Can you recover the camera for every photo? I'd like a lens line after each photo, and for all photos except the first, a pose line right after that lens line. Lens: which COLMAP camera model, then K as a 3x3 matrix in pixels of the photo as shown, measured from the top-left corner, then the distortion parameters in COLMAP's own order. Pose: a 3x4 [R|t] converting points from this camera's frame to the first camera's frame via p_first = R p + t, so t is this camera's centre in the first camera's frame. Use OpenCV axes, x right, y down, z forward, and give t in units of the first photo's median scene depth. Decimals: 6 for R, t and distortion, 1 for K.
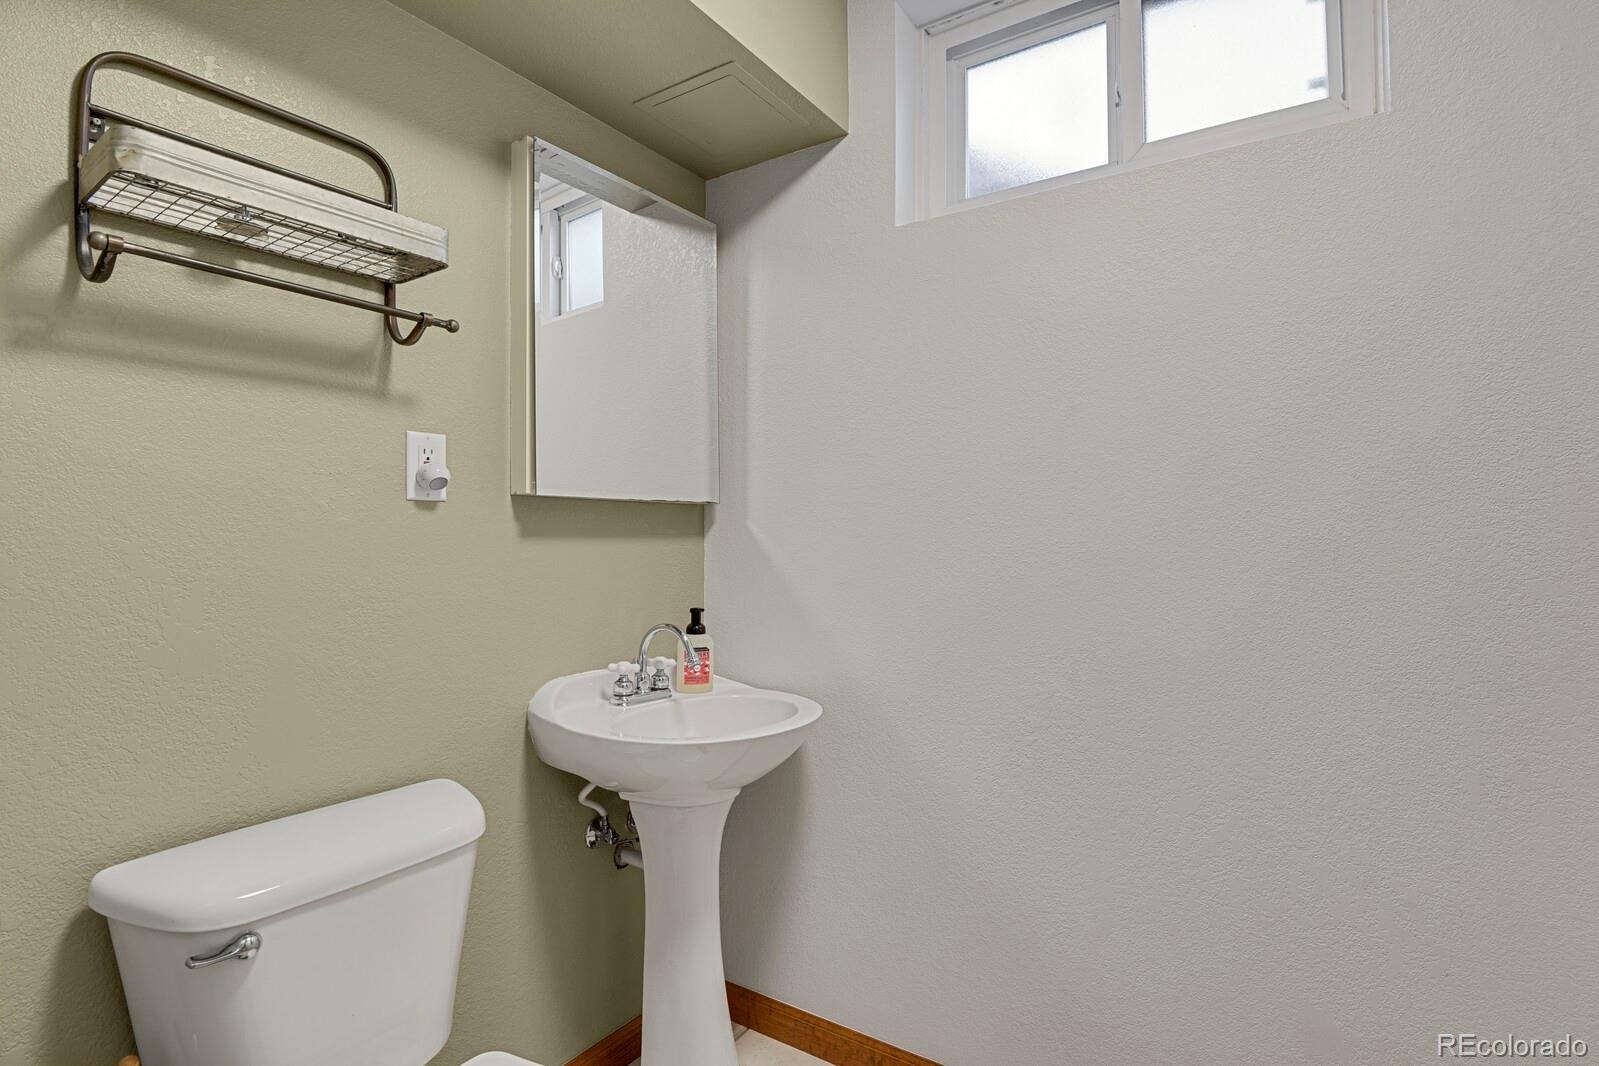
lens RADIAL K [[784.5, 0, 798.2], [0, 784.5, 534.0], [0, 0, 1]] dist [-0.024482, -0.004519]
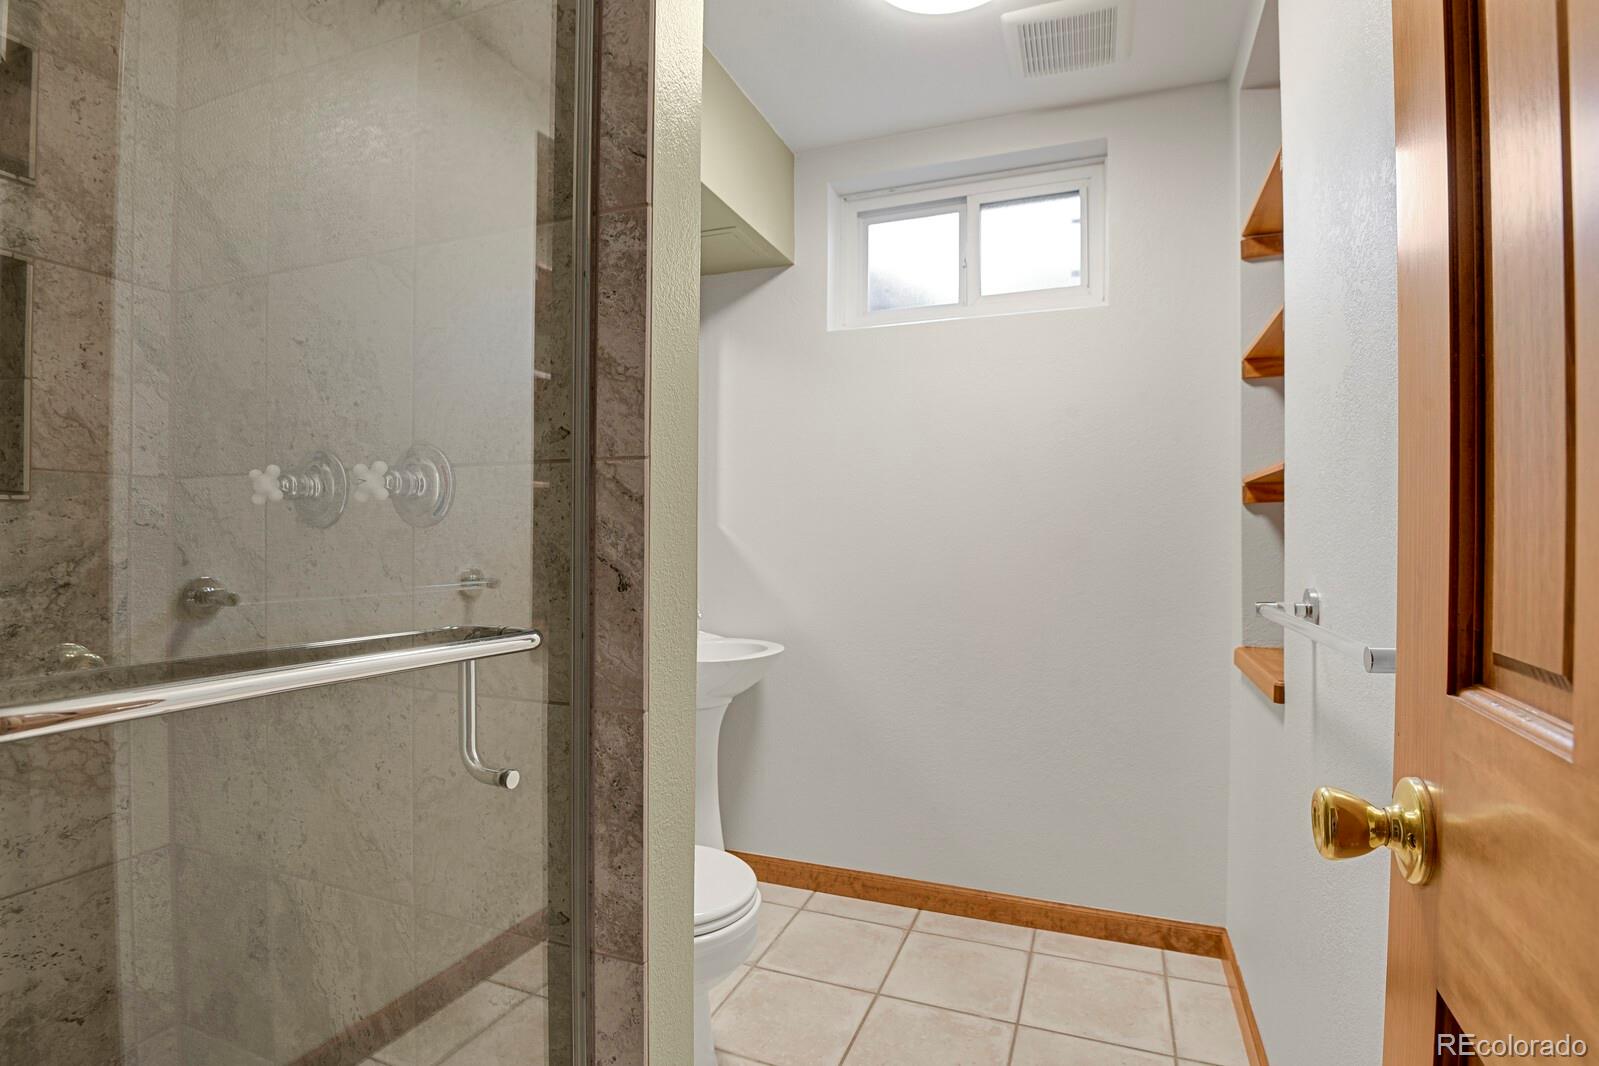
lens RADIAL K [[784.5, 0, 801.2], [0, 784.5, 533.9], [0, 0, 1]] dist [-0.024482, -0.004519]
pose [[0.974706, 0.005712, 0.223417, -0.275616], [-0.006015, 0.999982, 0.000674, 0.003239], [-0.223409, -0.002001, 0.974723, -0.503204]]
